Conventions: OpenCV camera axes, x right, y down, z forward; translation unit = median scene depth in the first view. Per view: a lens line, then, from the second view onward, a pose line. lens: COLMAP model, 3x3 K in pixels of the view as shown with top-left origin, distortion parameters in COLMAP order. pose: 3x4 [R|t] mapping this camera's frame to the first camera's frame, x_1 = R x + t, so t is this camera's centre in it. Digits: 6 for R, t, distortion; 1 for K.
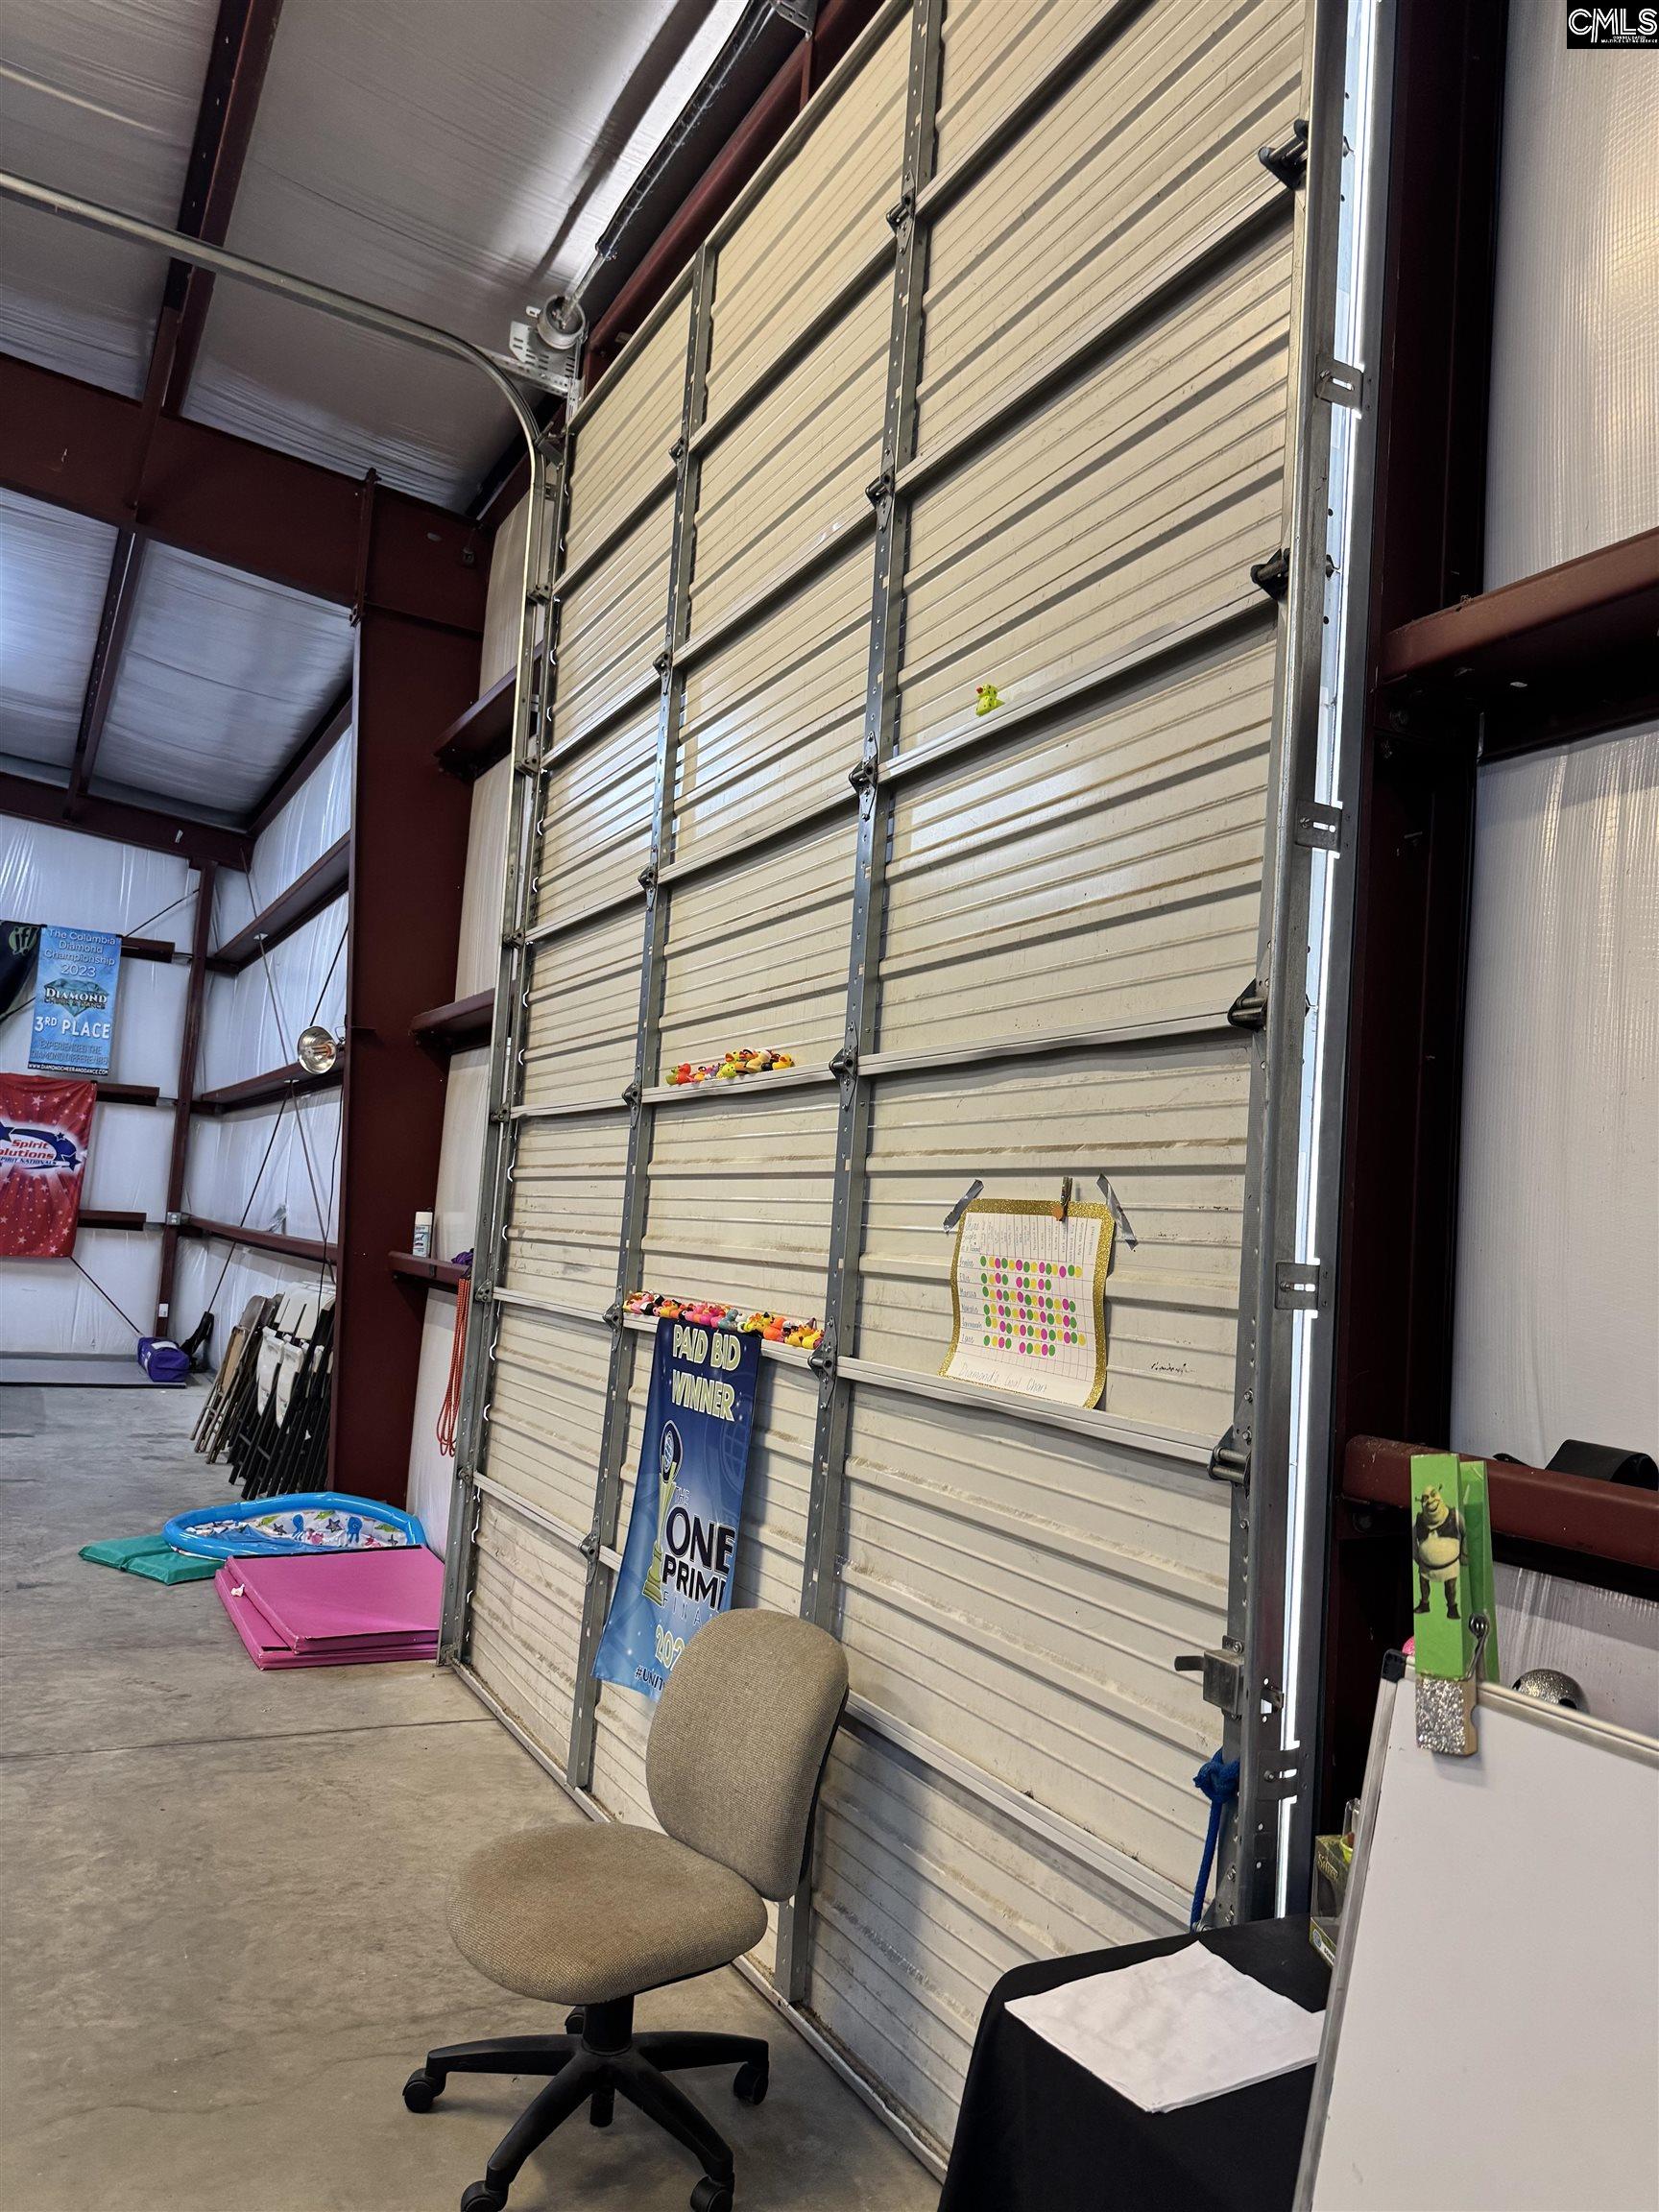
lens RADIAL K [[1546.7, 0, 832.1], [0, 1546.7, 1114.7], [0, 0, 1]] dist [0.172979, -0.326074]
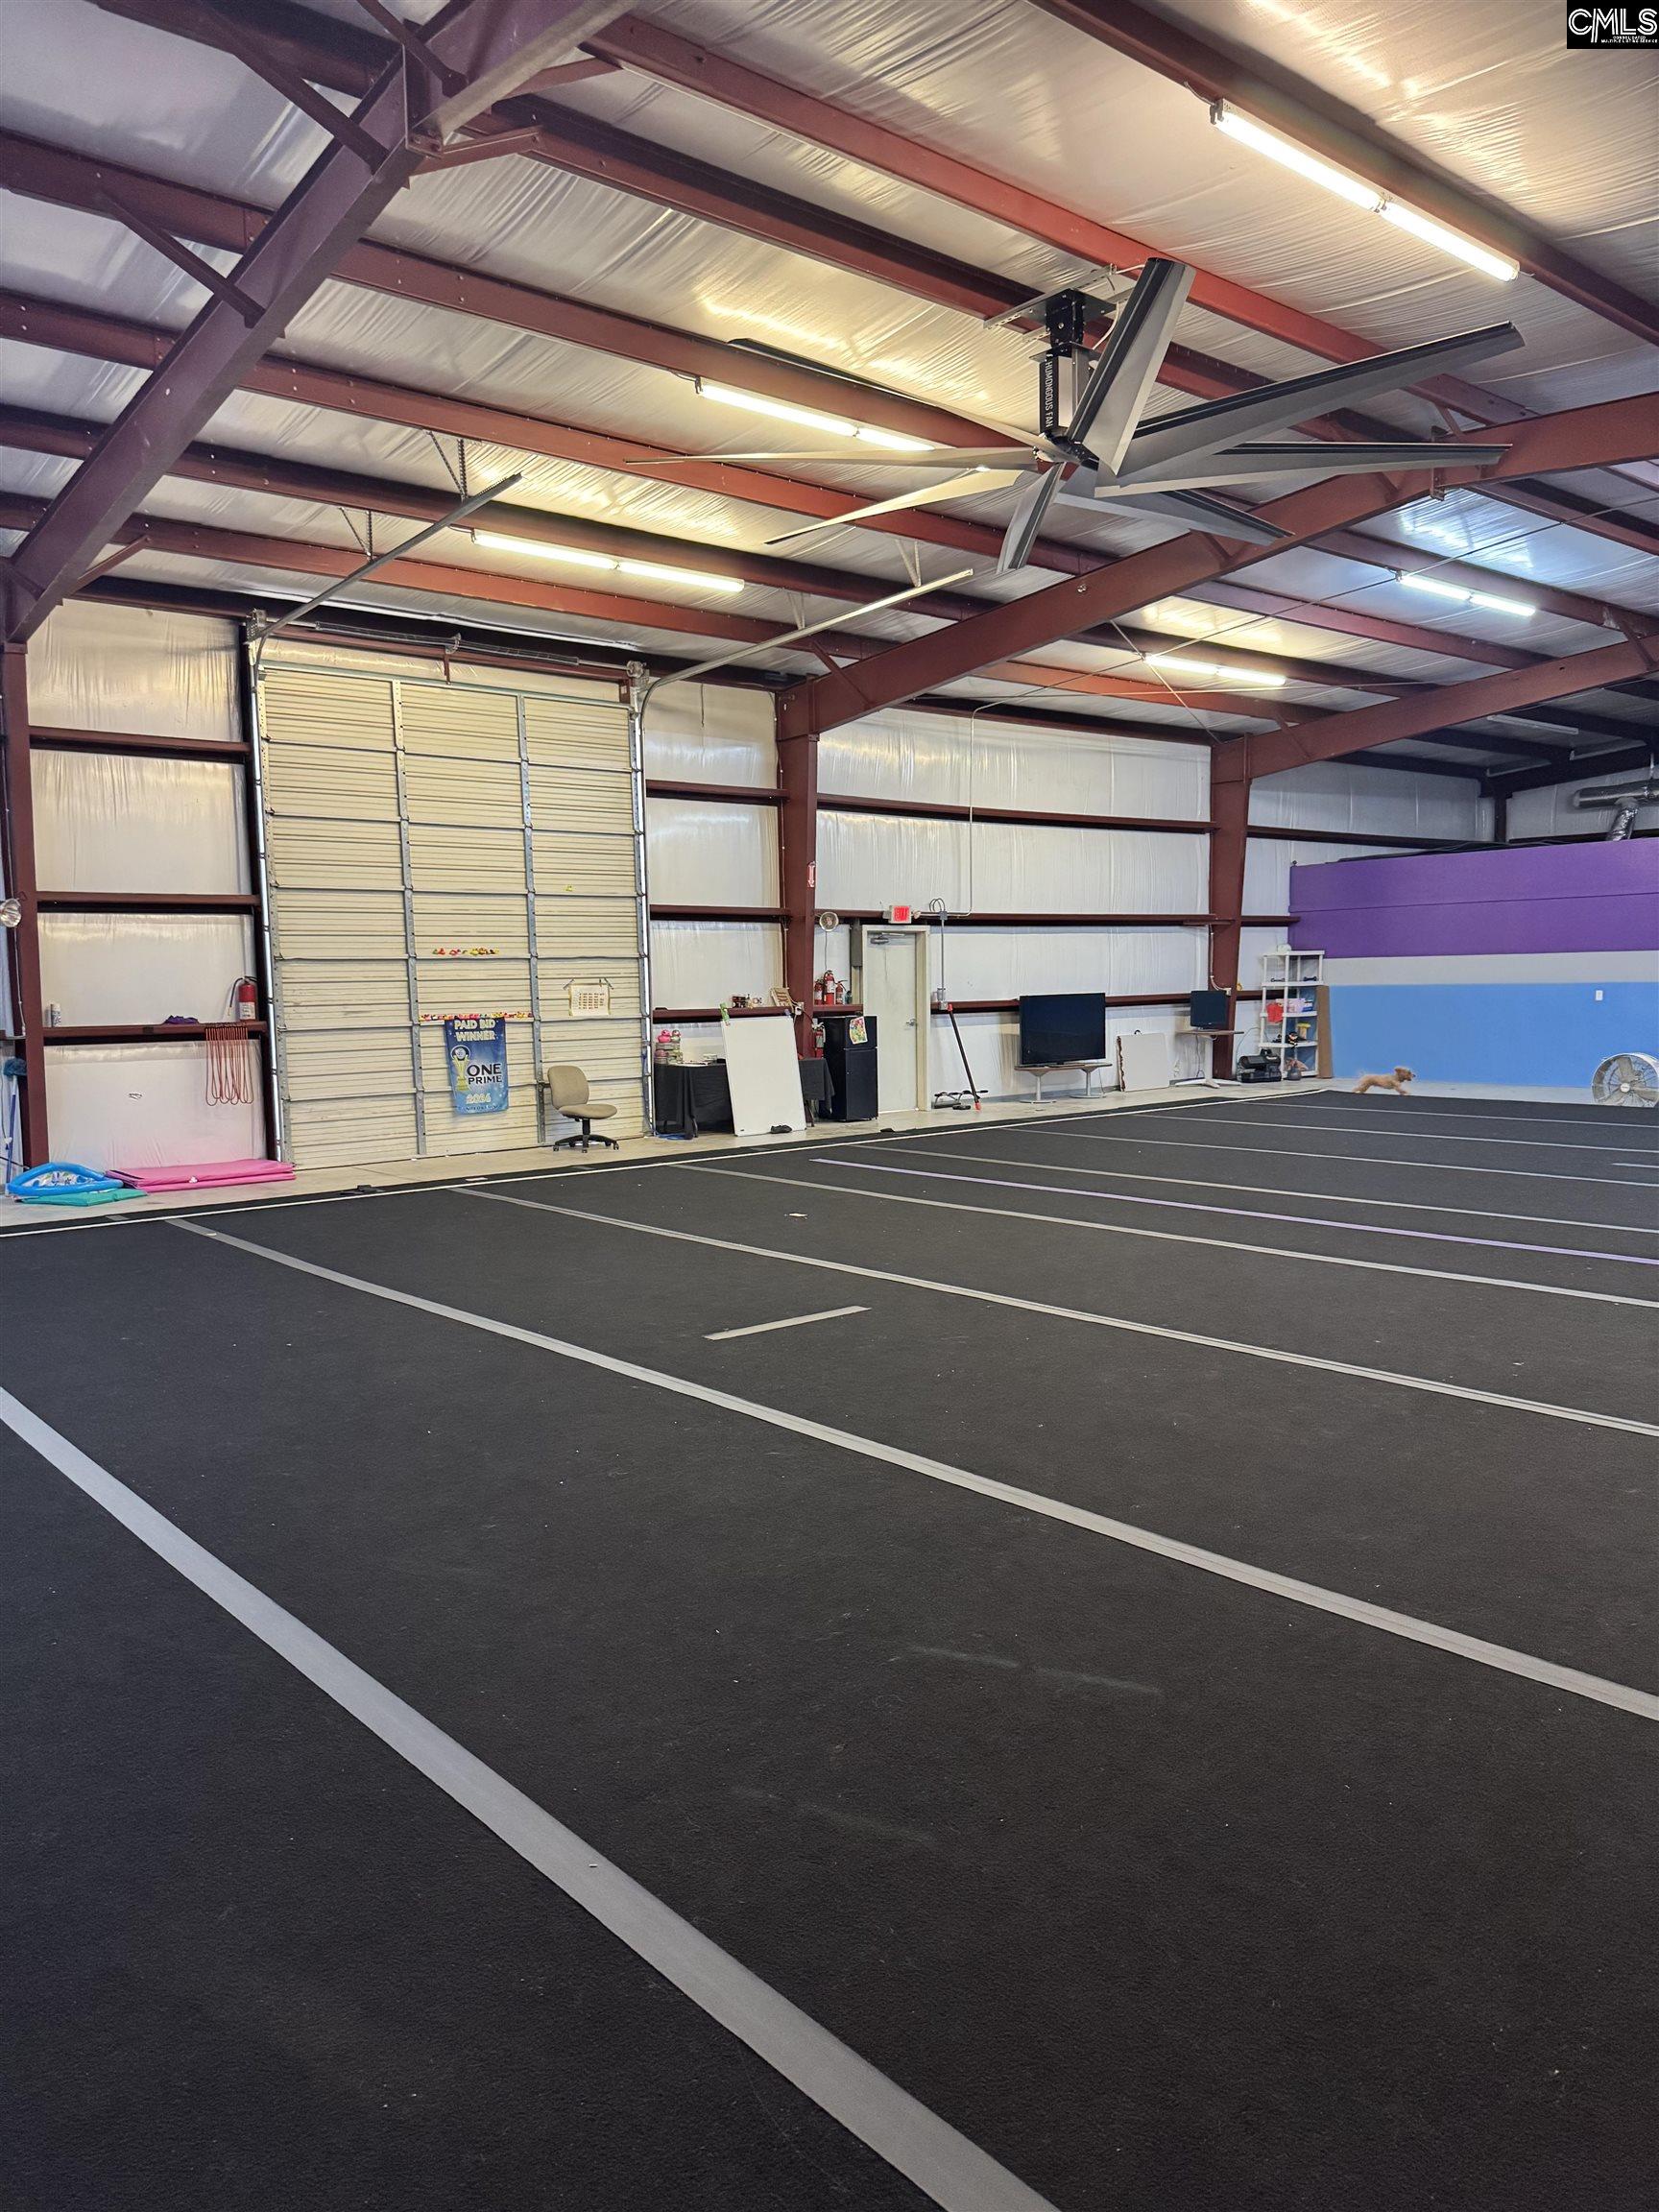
lens RADIAL K [[1546.7, 0, 832.1], [0, 1546.7, 1114.7], [0, 0, 1]] dist [0.172979, -0.326074]
pose [[-0.187939, -0.158609, 0.969290, -4.239784], [-0.074774, 0.986321, 0.146898, -0.279766], [-0.979330, -0.044870, -0.197228, 0.911735]]
